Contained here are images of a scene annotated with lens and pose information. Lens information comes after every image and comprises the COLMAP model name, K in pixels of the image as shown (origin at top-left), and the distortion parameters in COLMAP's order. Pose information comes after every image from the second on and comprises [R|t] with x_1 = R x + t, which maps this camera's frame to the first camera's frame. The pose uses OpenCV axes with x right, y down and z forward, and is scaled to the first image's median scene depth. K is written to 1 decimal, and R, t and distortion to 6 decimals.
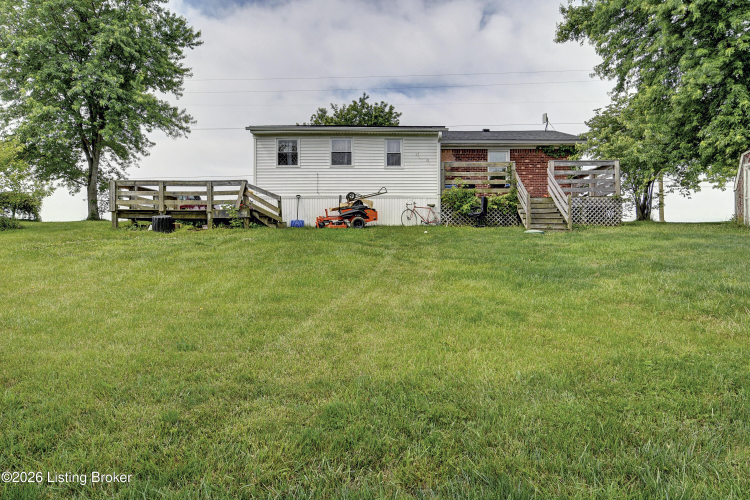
lens RADIAL K [[485.9, 0, 372.5], [0, 485.9, 246.6], [0, 0, 1]] dist [-0.001147, -0.002077]
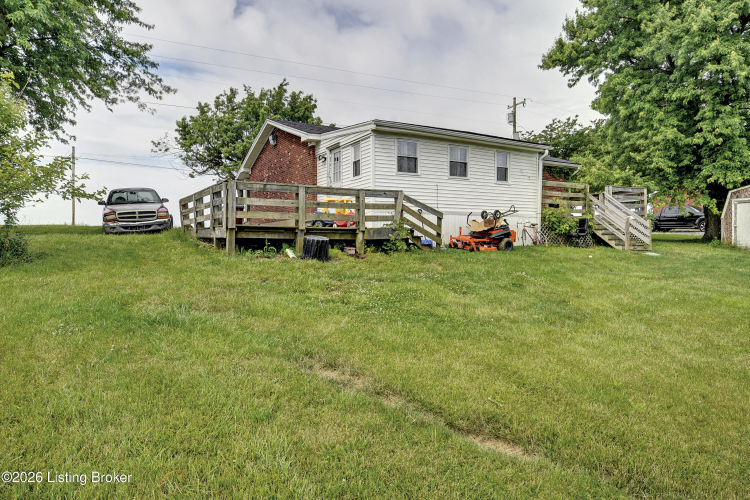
lens RADIAL K [[485.9, 0, 372.5], [0, 485.9, 246.6], [0, 0, 1]] dist [-0.001147, -0.002077]
pose [[0.865210, -0.006524, 0.501366, -0.662442], [-0.000594, 0.999901, 0.014037, -0.055020], [-0.501408, -0.012443, 0.865121, 0.326543]]
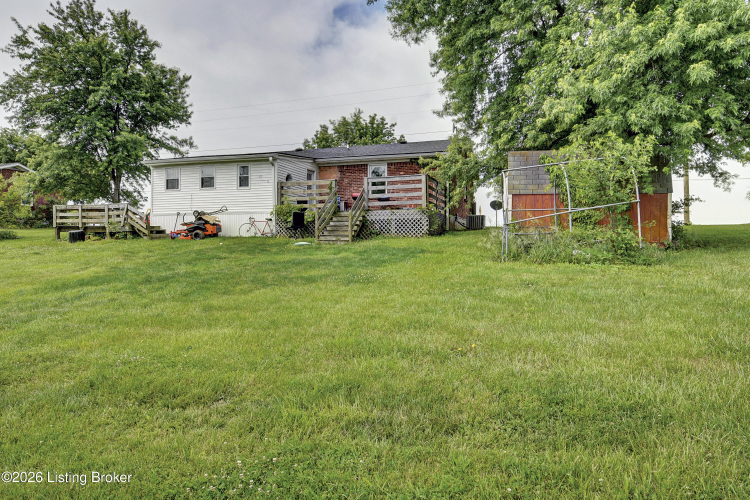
lens RADIAL K [[476.7, 0, 376.0], [0, 476.7, 248.6], [0, 0, 1]] dist [0.000618, -0.000203]
pose [[0.950465, 0.007421, -0.310742, 0.746951], [-0.003397, 0.999903, 0.013489, -0.030815], [0.310812, -0.011765, 0.950398, -0.023148]]
